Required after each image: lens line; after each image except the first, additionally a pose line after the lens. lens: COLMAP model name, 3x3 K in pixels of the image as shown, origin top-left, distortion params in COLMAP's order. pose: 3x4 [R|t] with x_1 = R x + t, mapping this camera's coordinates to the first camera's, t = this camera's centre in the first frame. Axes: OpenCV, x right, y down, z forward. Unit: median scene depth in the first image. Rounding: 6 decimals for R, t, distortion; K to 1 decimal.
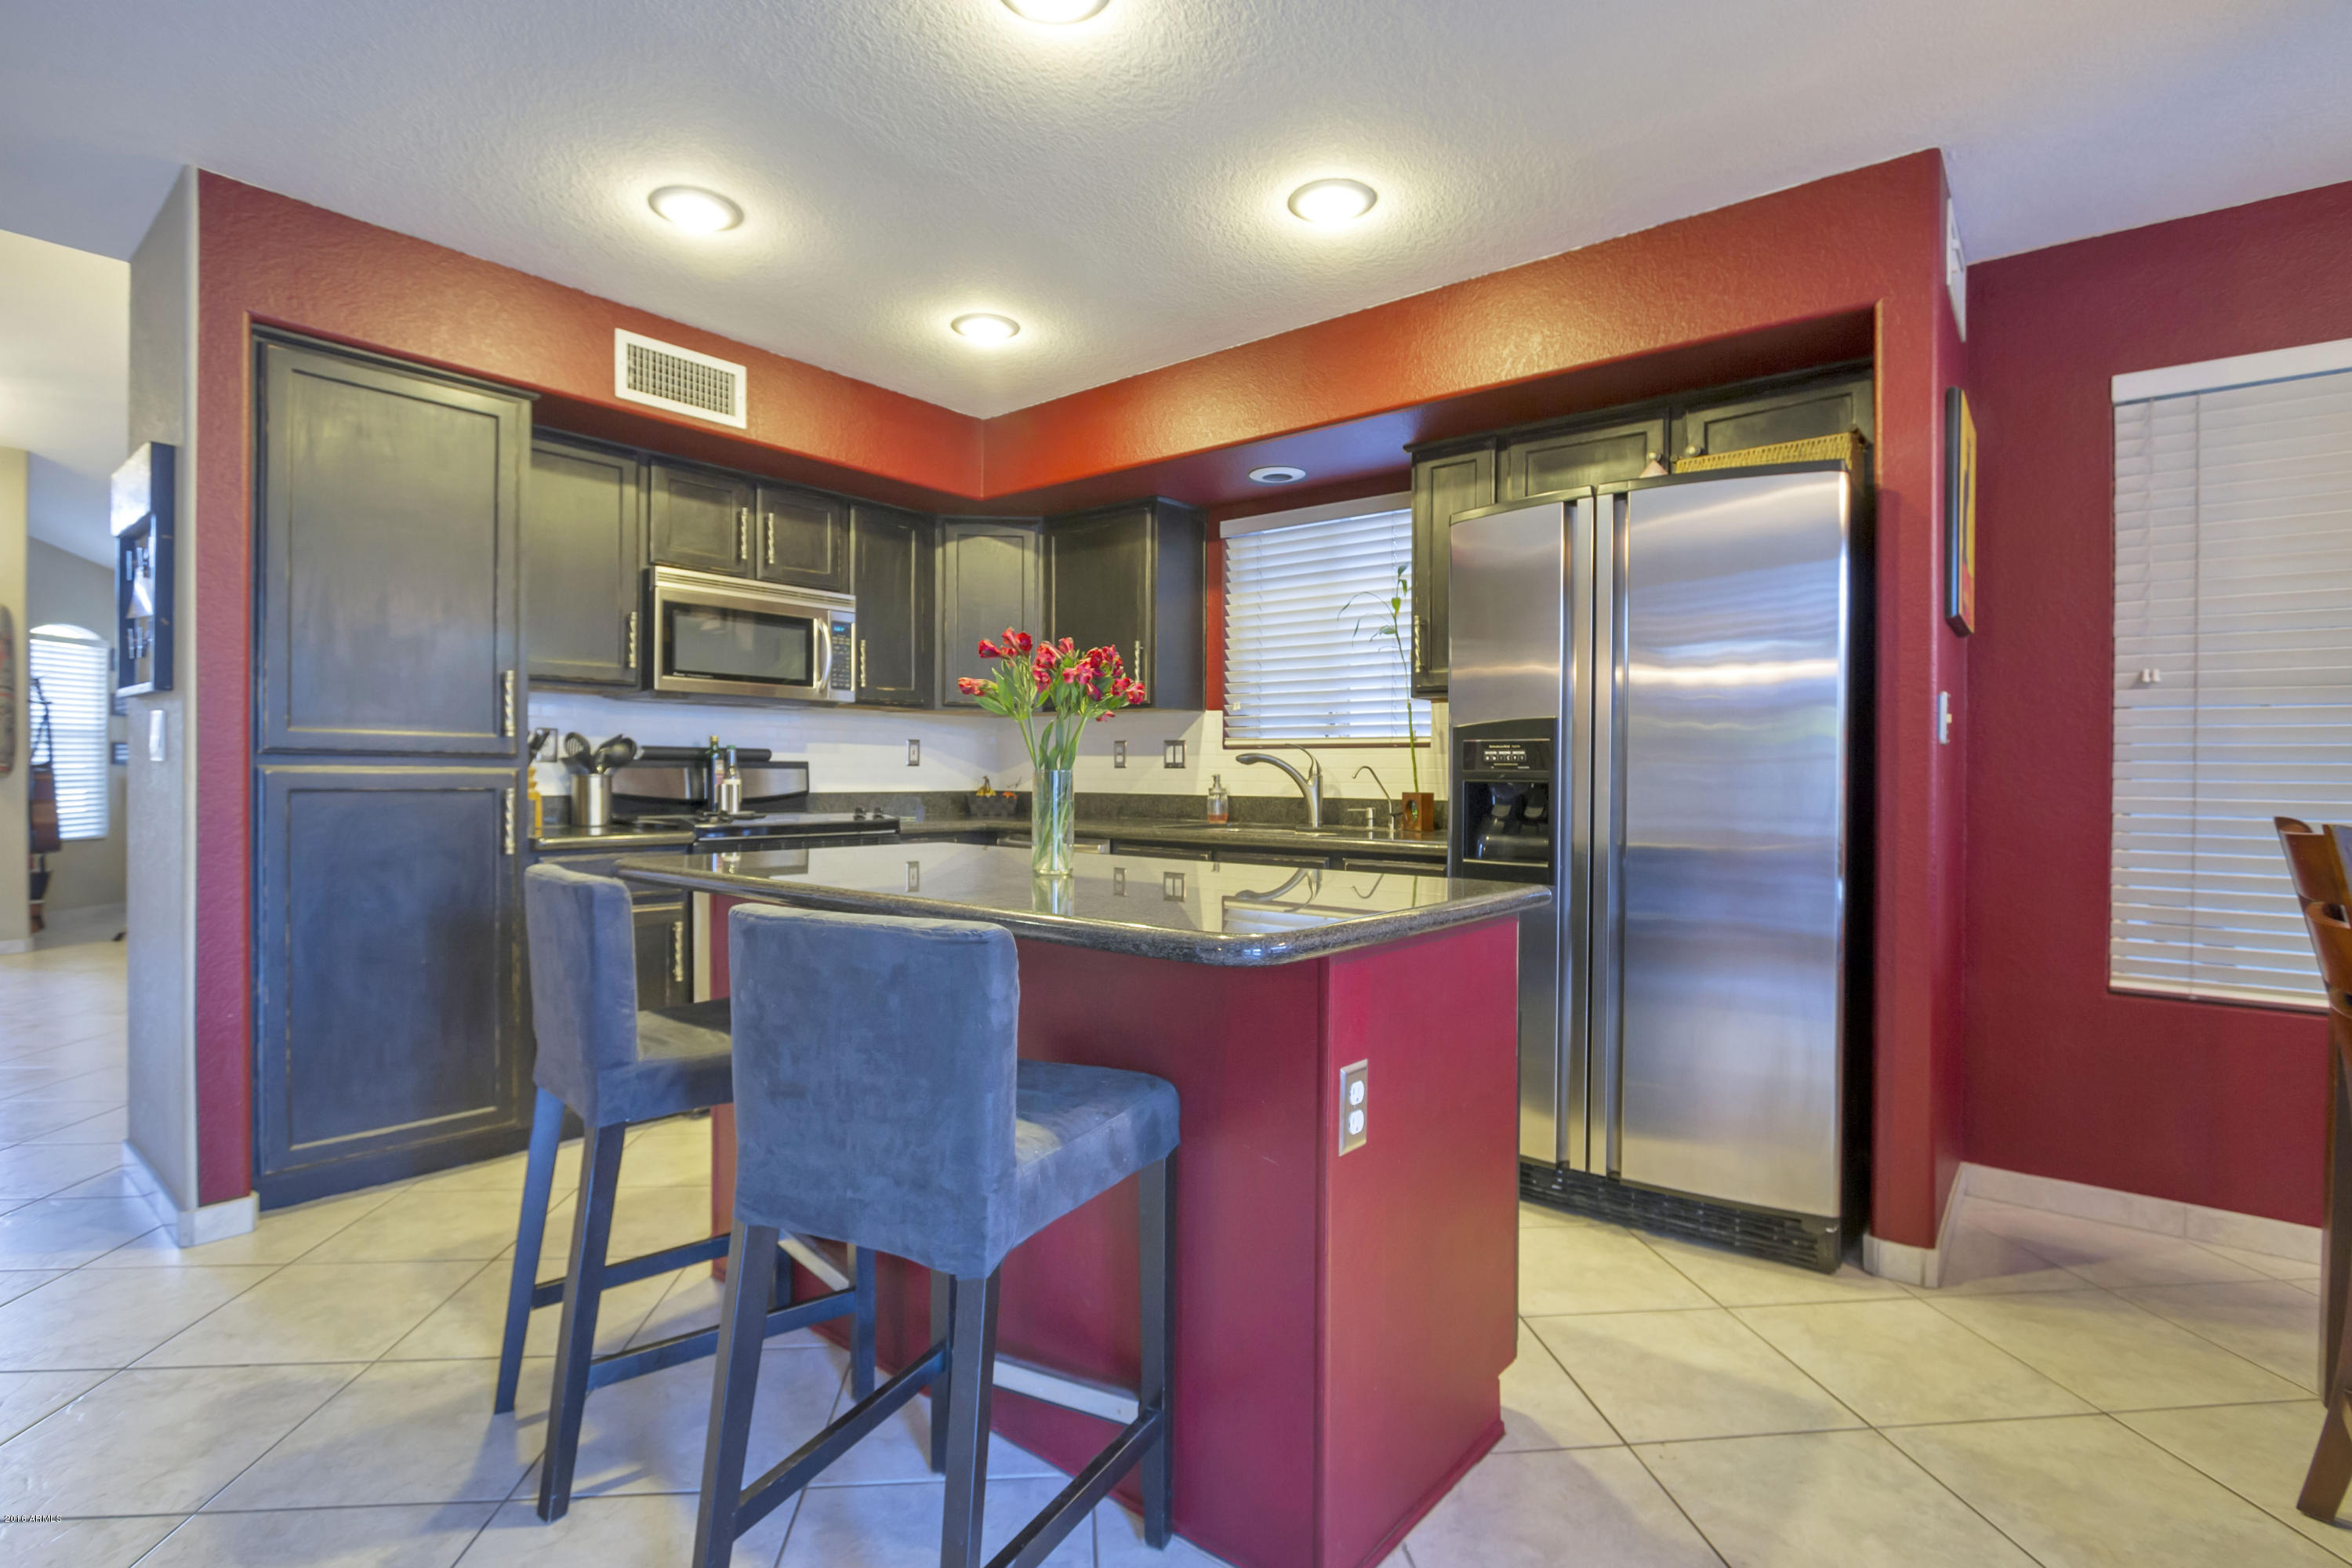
lens RADIAL K [[1150.6, 0, 1165.7], [0, 1150.6, 779.6], [0, 0, 1]] dist [-0.011968, -0.000082]
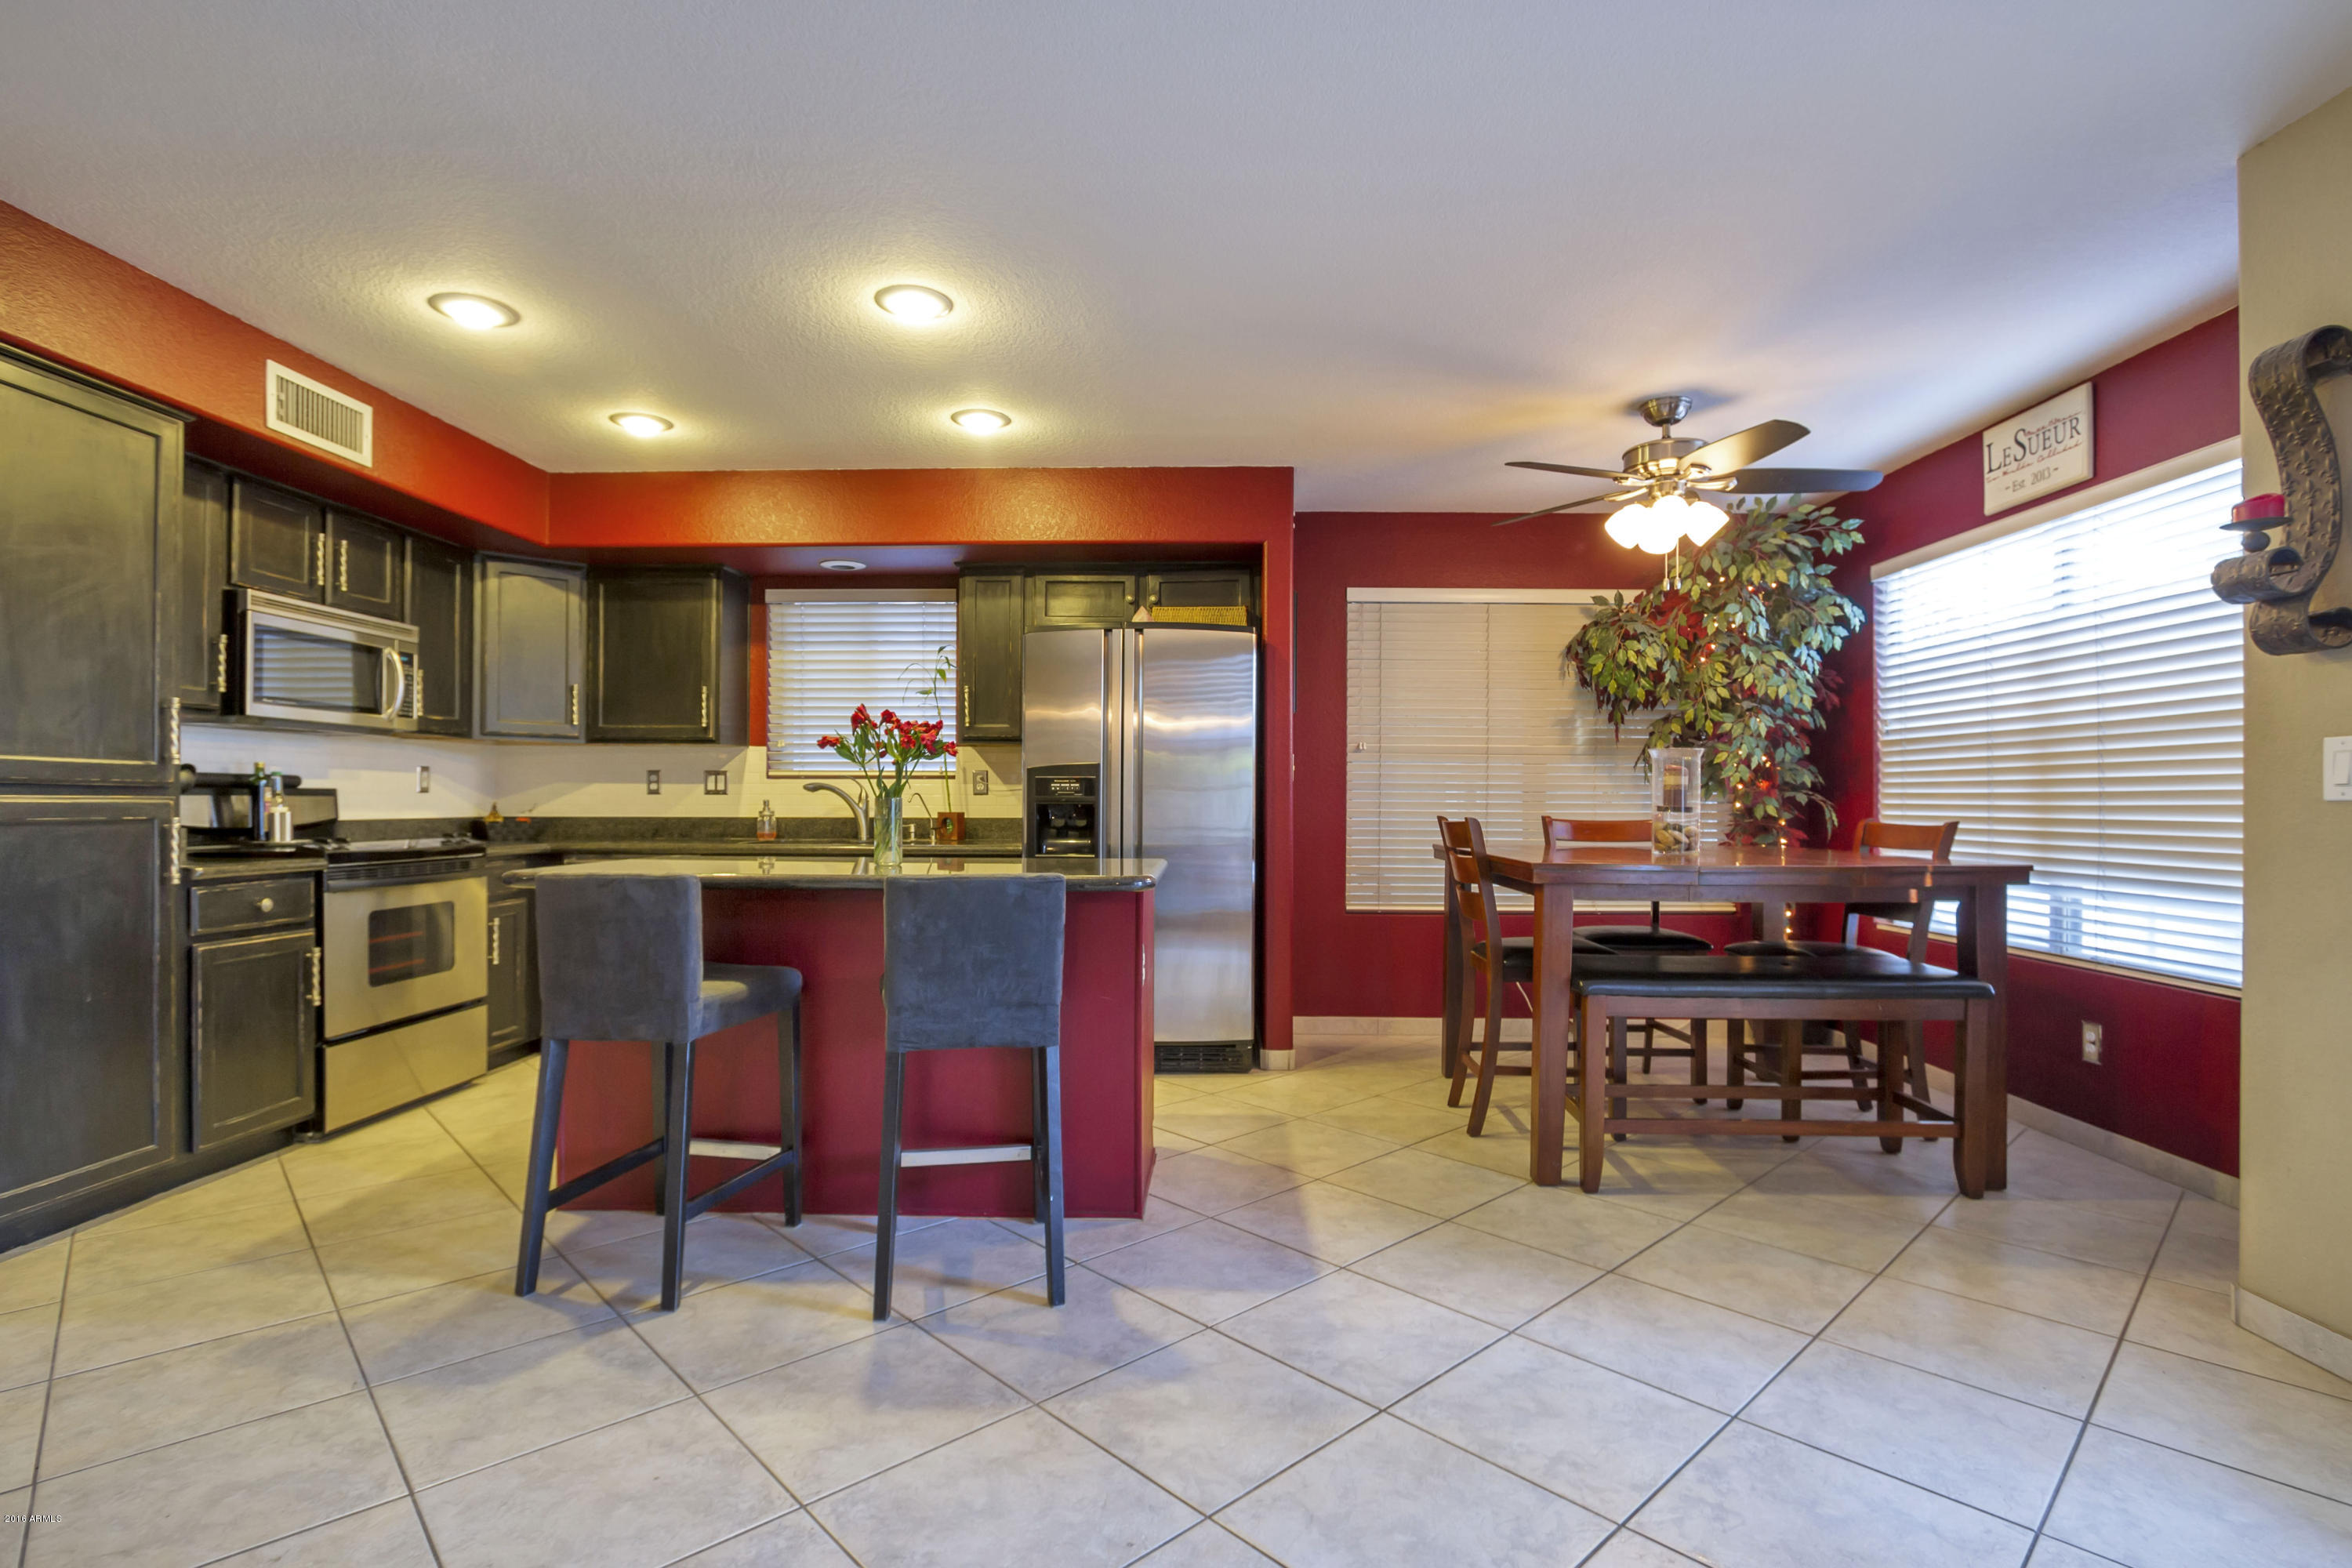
lens RADIAL K [[1183.0, 0, 1169.2], [0, 1183.0, 807.1], [0, 0, 1]] dist [-0.002930, 0.000091]
pose [[0.791548, -0.008757, 0.611044, -0.500572], [0.006349, 0.999961, 0.006106, -0.002099], [-0.611074, -0.000954, 0.791573, -0.311359]]
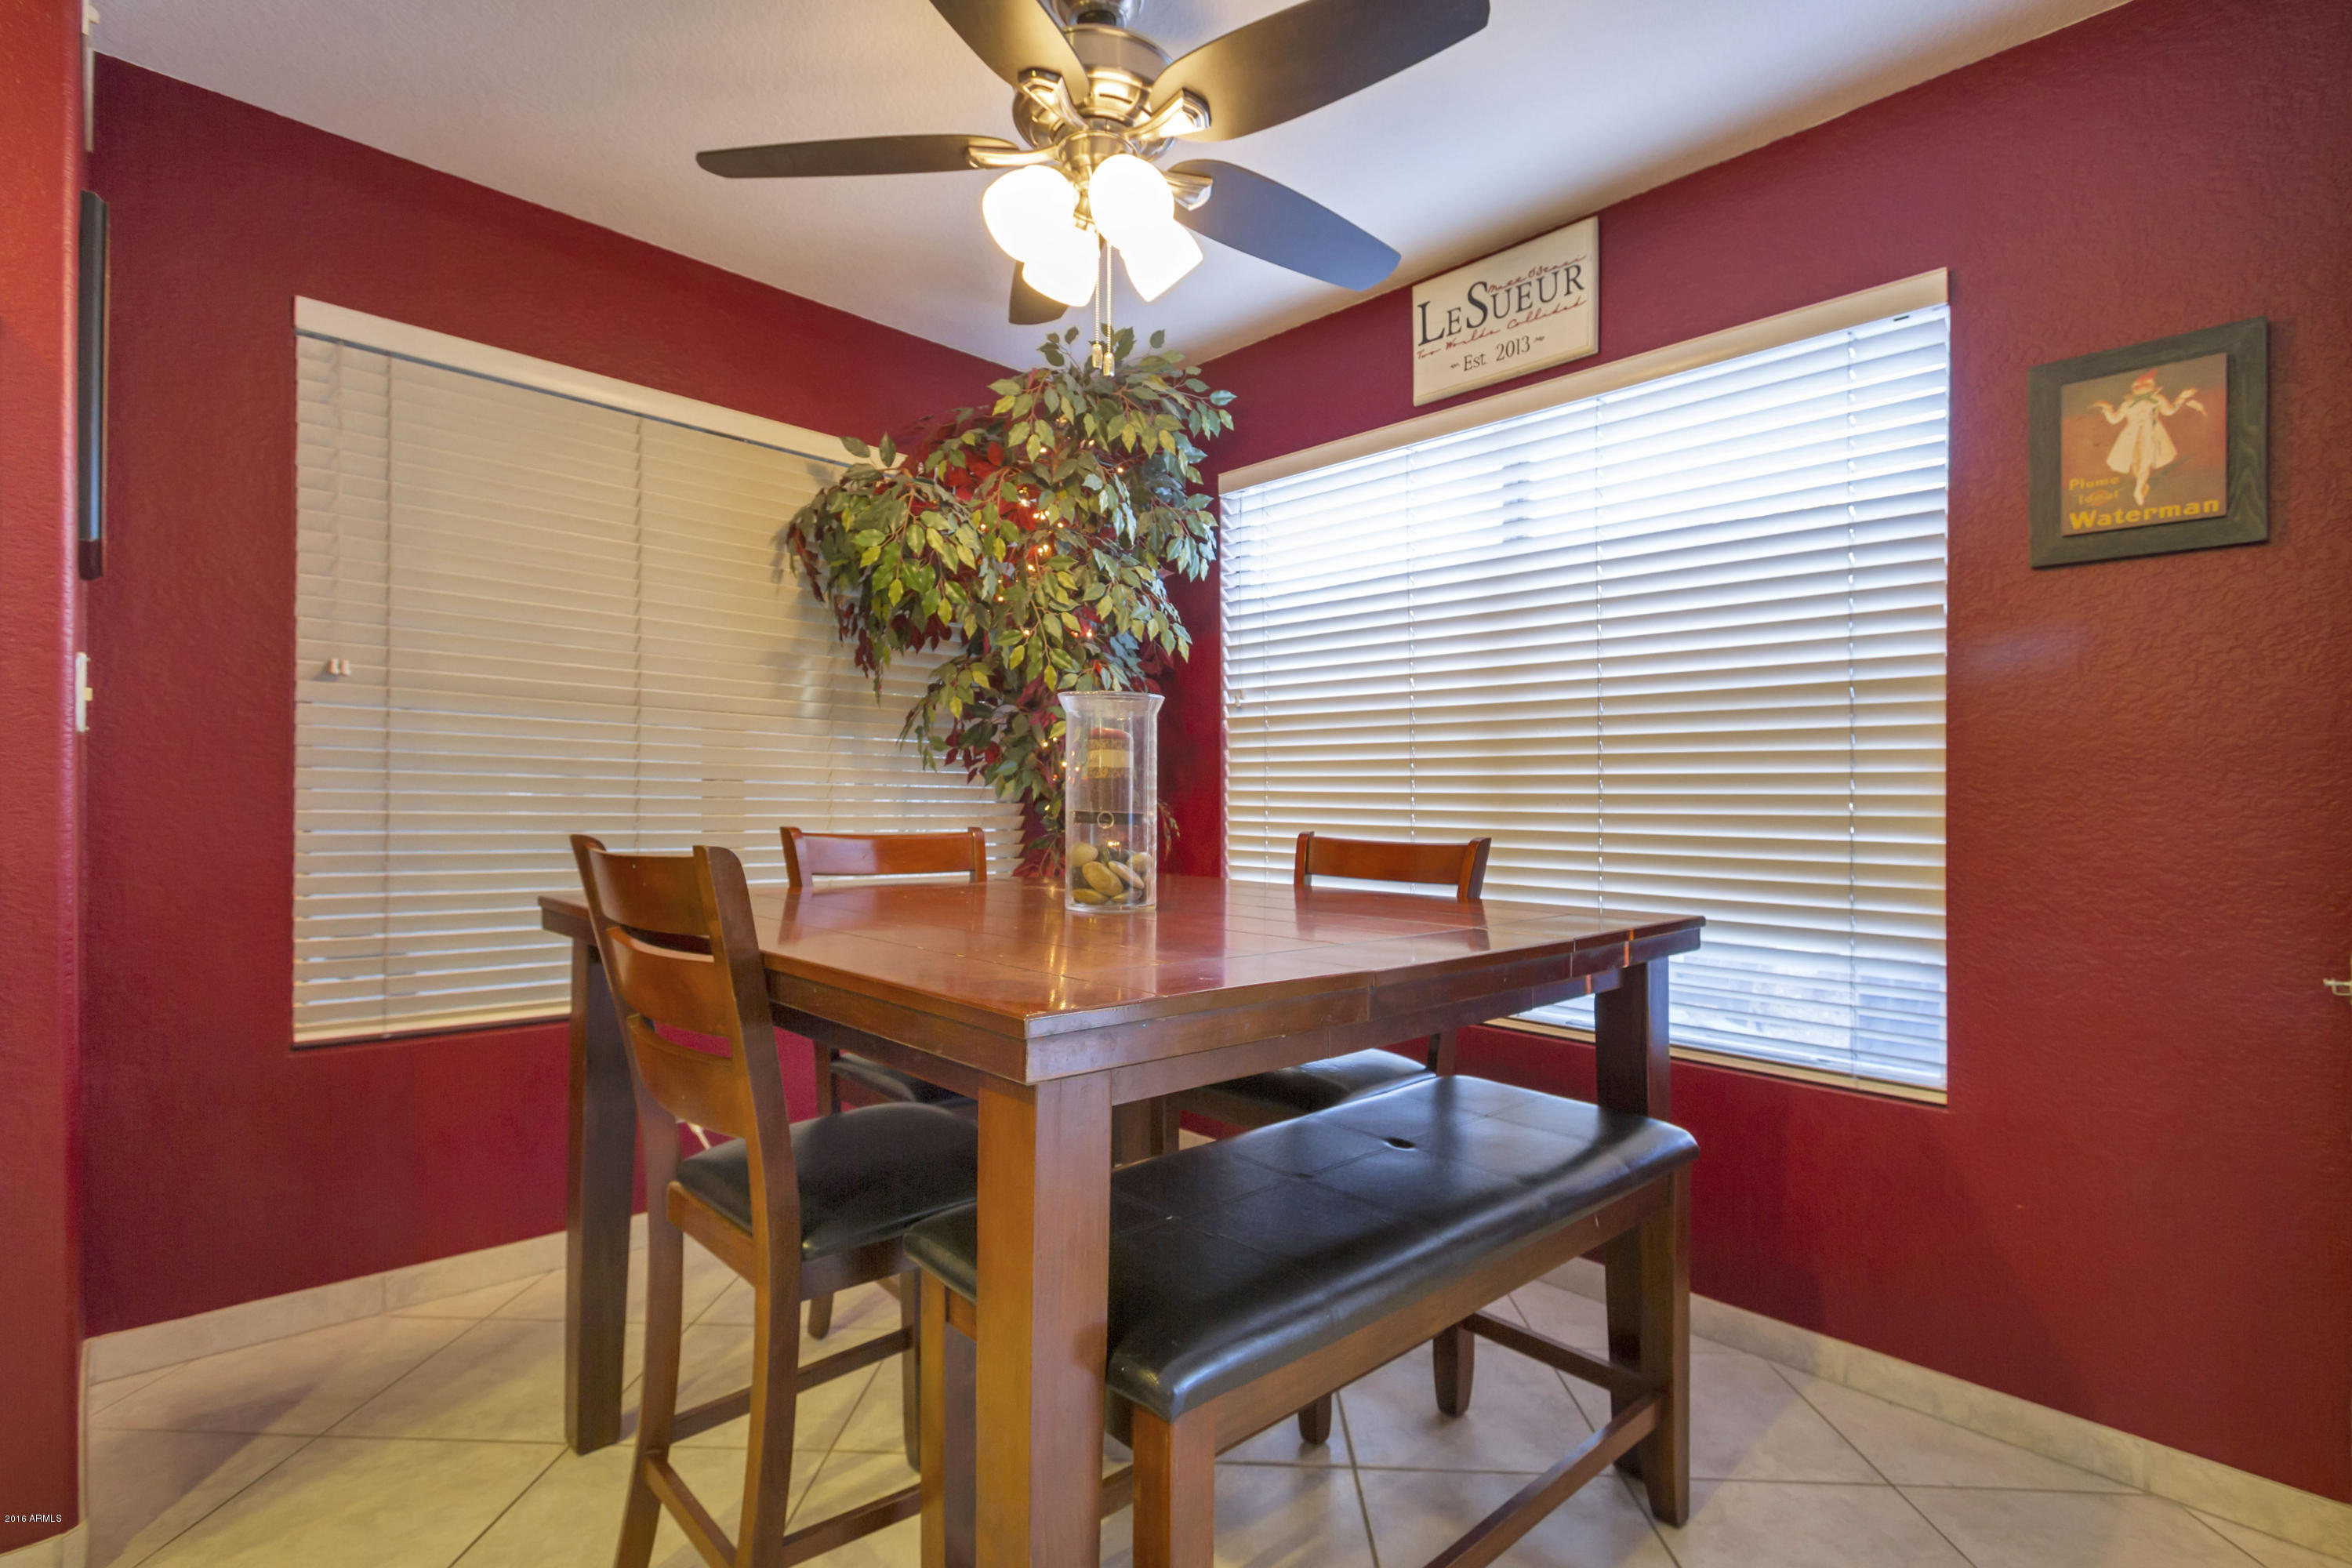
lens RADIAL K [[1102.3, 0, 1163.4], [0, 1102.3, 804.2], [0, 0, 1]] dist [-0.001328, -0.000102]
pose [[0.124006, -0.006781, 0.992258, 0.102743], [-0.008582, 0.999932, 0.007906, -0.000456], [-0.992244, -0.009496, 0.123940, 0.237126]]
